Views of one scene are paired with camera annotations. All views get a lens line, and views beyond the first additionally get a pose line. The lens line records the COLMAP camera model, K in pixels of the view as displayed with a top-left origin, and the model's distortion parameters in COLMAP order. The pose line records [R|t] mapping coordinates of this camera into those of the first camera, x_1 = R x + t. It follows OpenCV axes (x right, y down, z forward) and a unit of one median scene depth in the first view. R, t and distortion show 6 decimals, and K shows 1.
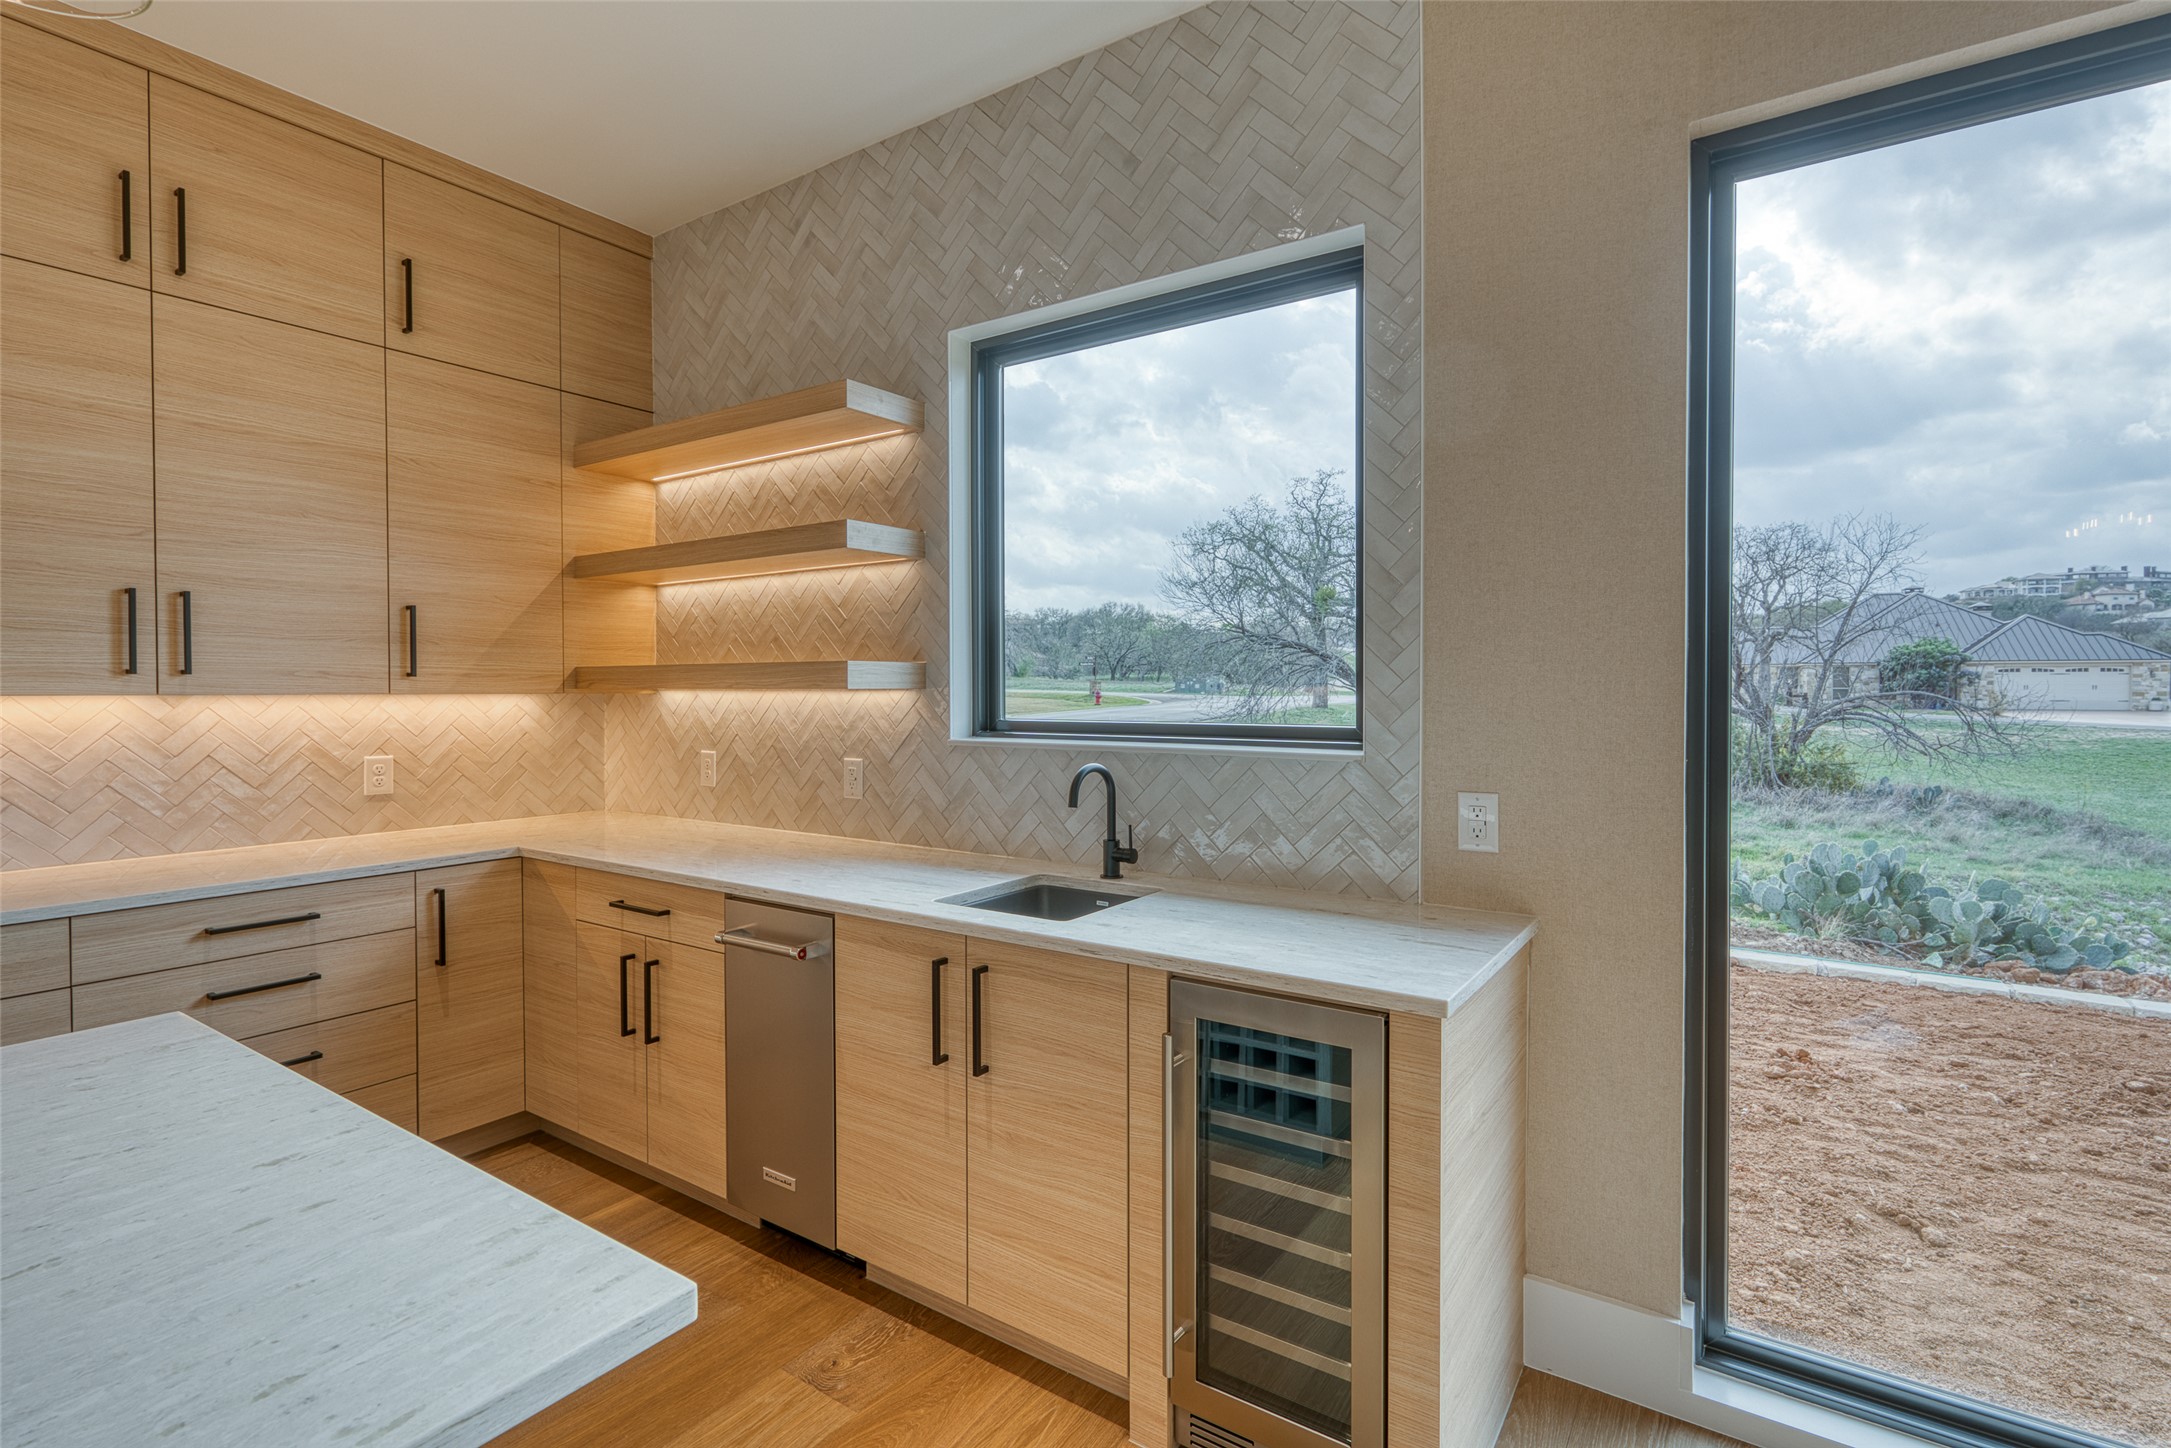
lens RADIAL K [[1035.1, 0, 1030.9], [0, 1035.1, 707.1], [0, 0, 1]] dist [-0.002360, 0.001326]
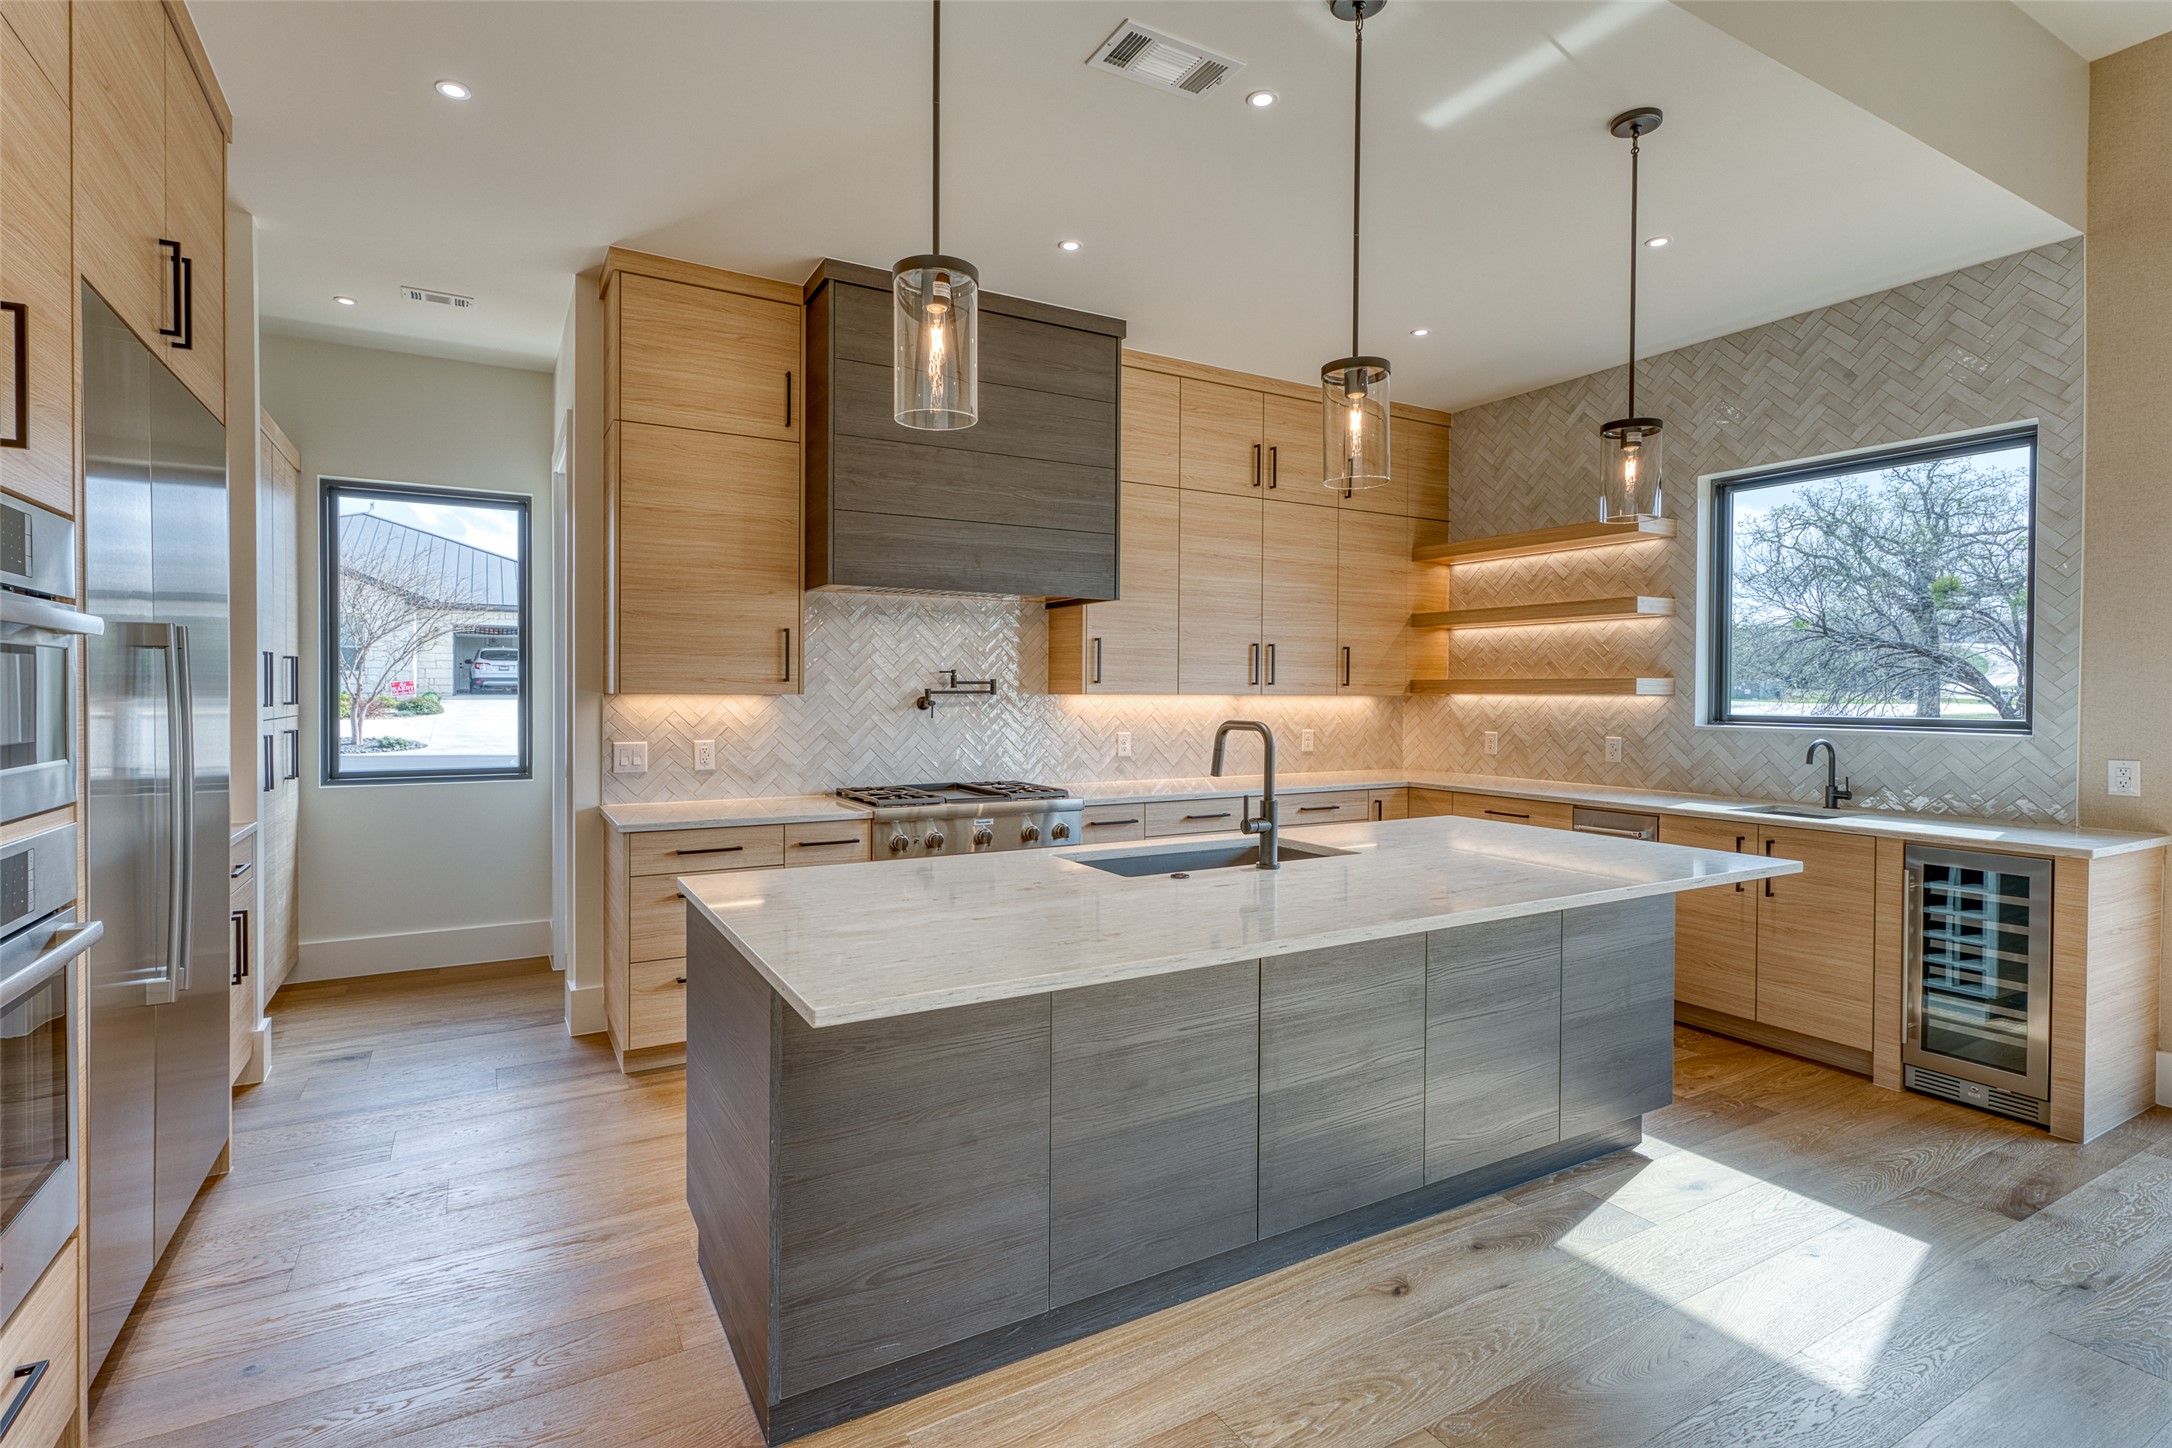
lens RADIAL K [[1035.6, 0, 1031.4], [0, 1035.6, 707.1], [0, 0, 1]] dist [-0.002360, 0.001326]
pose [[0.905920, 0.012125, -0.423276, -0.319182], [-0.013291, 0.999912, 0.000198, 0.014662], [0.423241, 0.005447, 0.906001, -0.874162]]
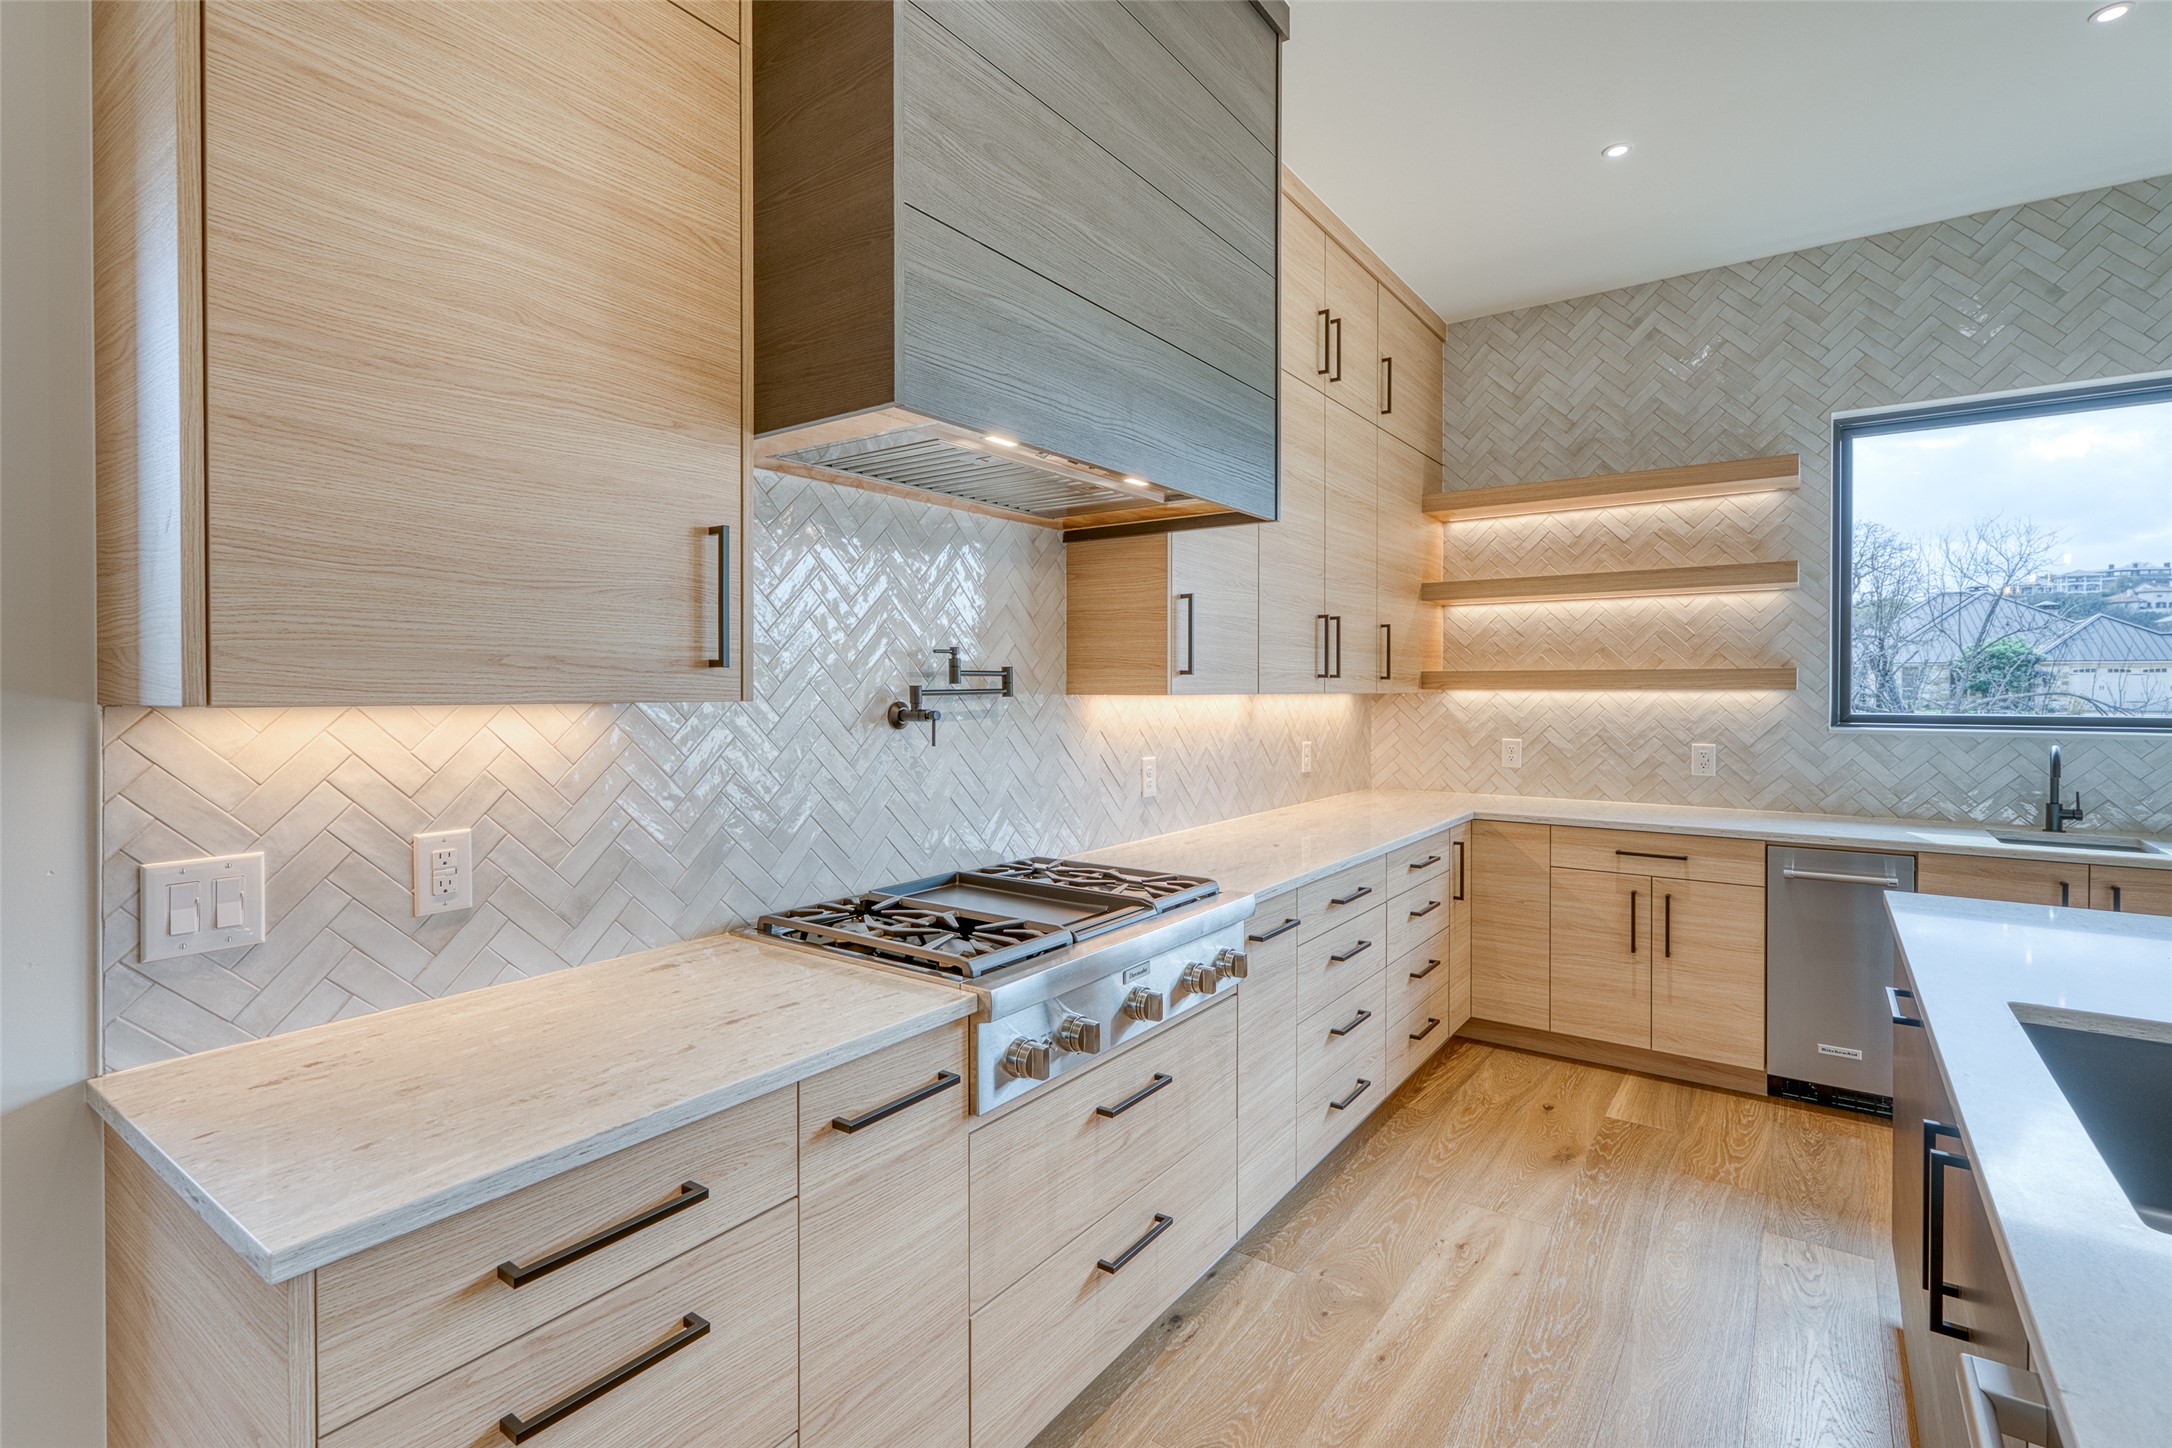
lens RADIAL K [[1044.2, 0, 1018.7], [0, 1044.2, 701.0], [0, 0, 1]] dist [0.010590, -0.004913]
pose [[0.999837, 0.001361, -0.017986, -1.010686], [-0.001462, 0.999983, -0.005562, 0.005164], [0.017978, 0.005587, 0.999823, -0.307070]]
